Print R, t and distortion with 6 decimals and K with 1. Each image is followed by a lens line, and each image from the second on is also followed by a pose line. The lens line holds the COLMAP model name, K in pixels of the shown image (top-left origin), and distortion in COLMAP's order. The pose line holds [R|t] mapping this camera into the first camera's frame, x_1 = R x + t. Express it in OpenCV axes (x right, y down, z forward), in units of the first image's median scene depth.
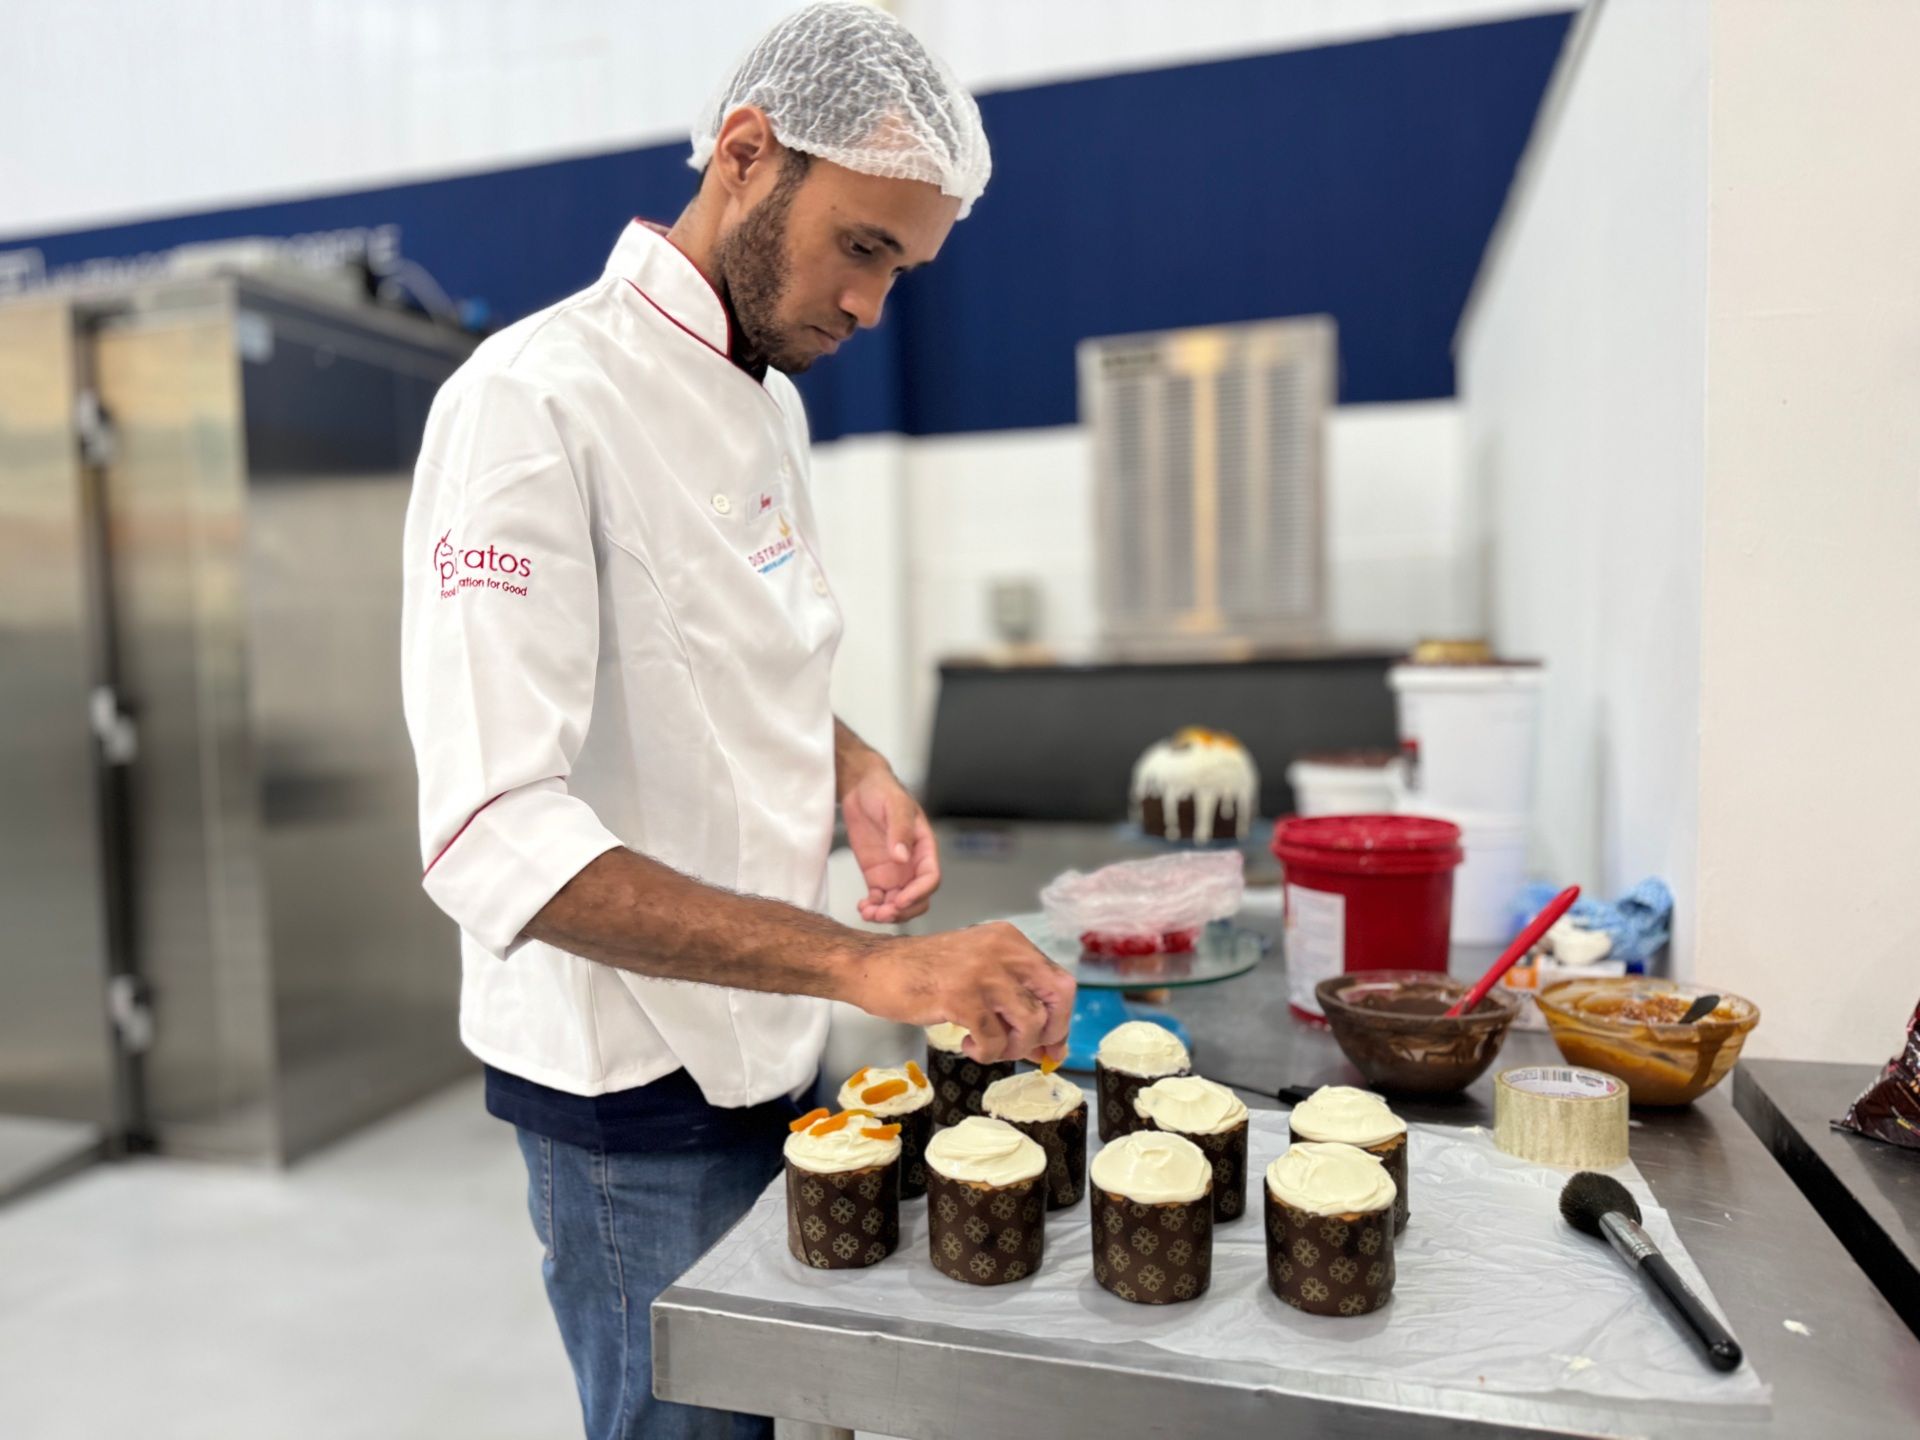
lens RADIAL K [[1350.8, 0, 960.0], [0, 1350.8, 720.0], [0, 0, 1]] dist [0.034559, -0.059447]
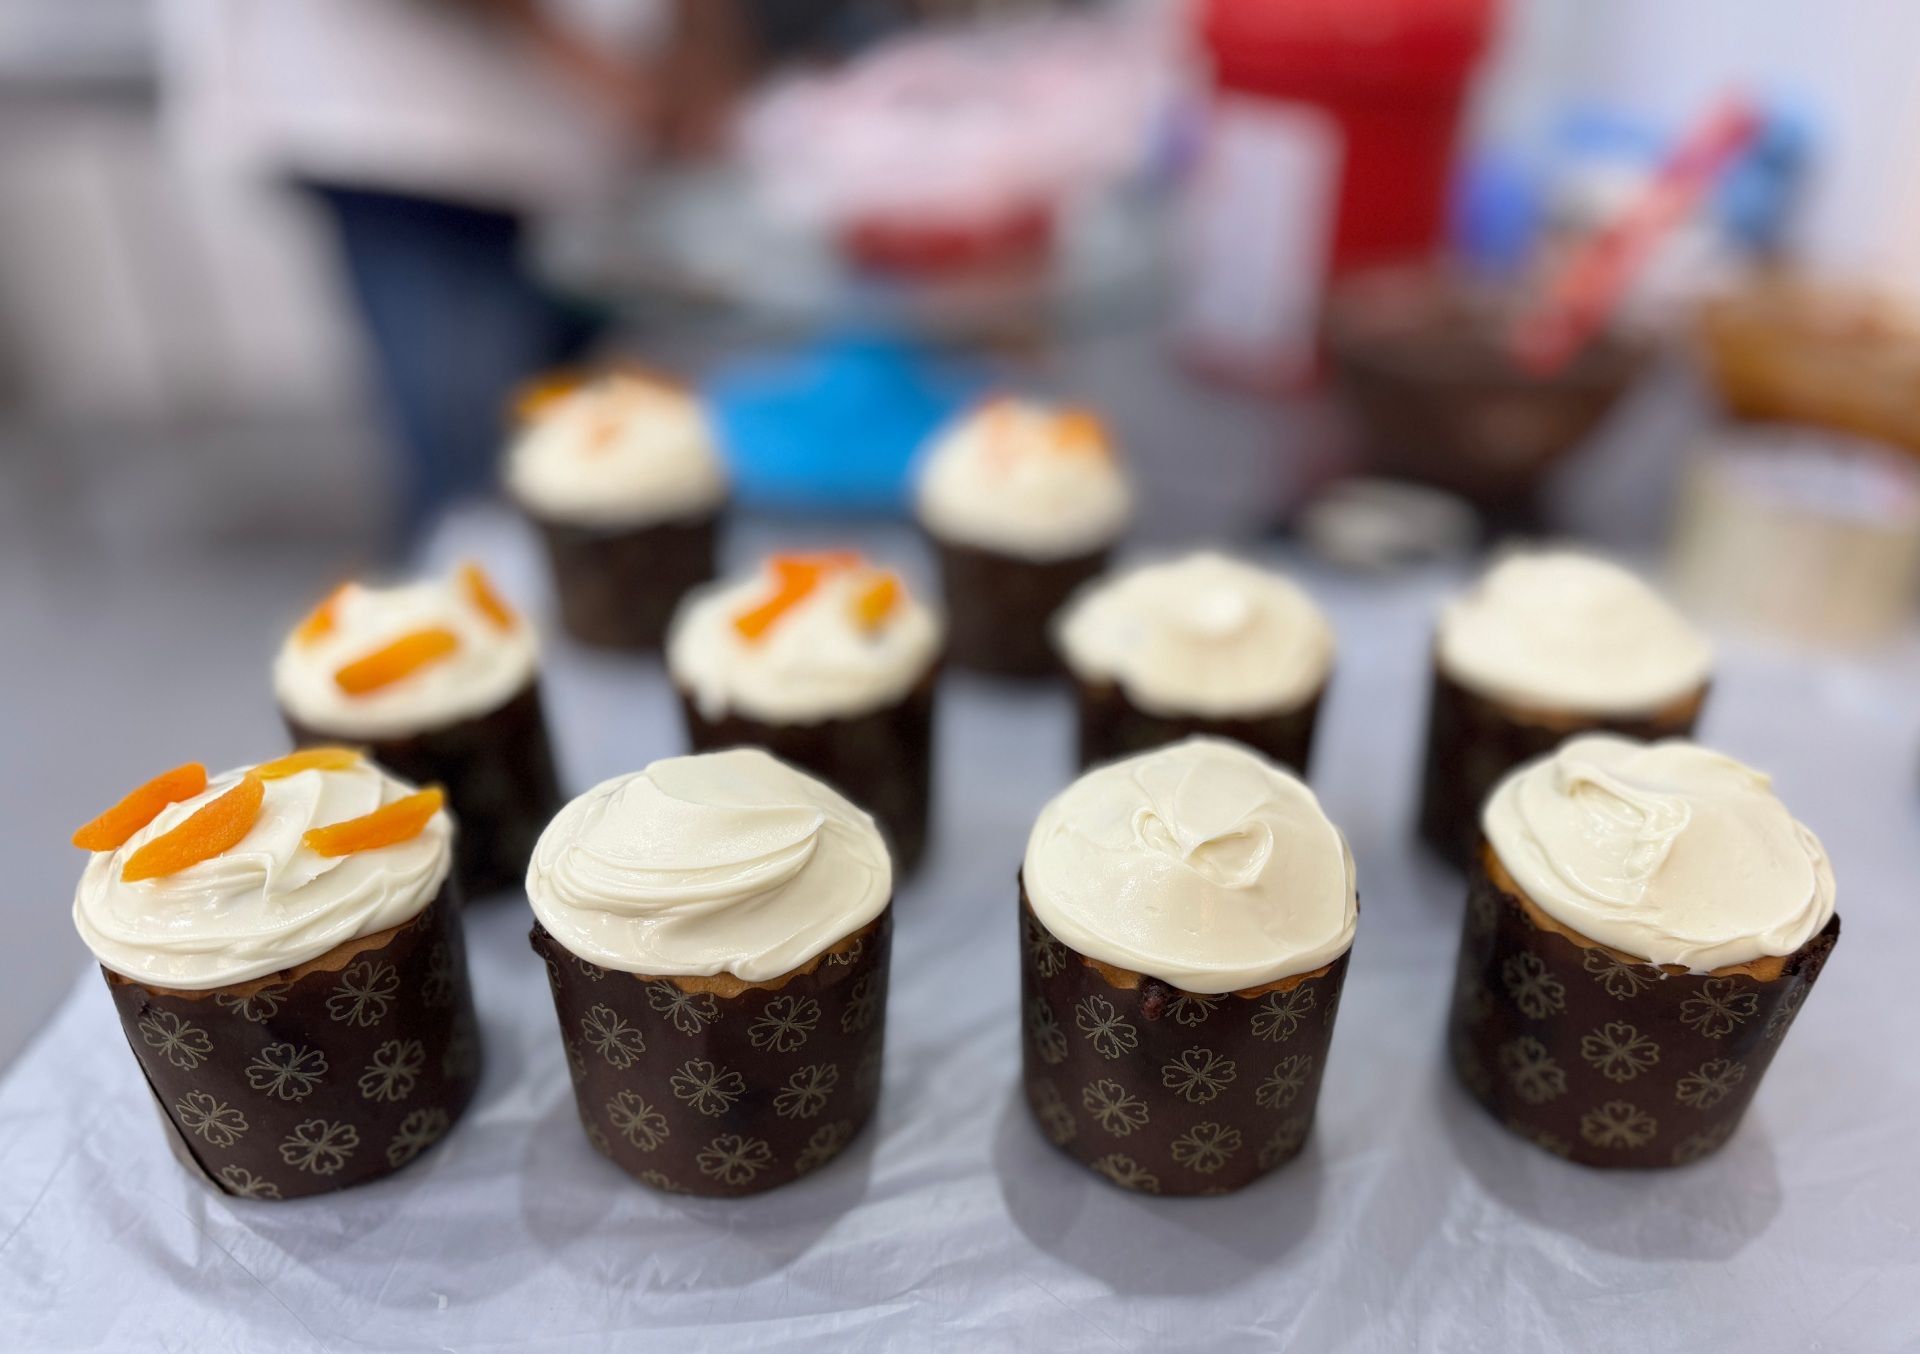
lens RADIAL K [[1281.1, 0, 960.0], [0, 1281.1, 677.0], [0, 0, 1]] dist [0.078816, -0.103582]
pose [[0.962649, -0.113364, 0.245877, 0.004660], [-0.010710, 0.891471, 0.452952, 0.133561], [-0.270541, -0.438667, 0.856959, 0.742671]]
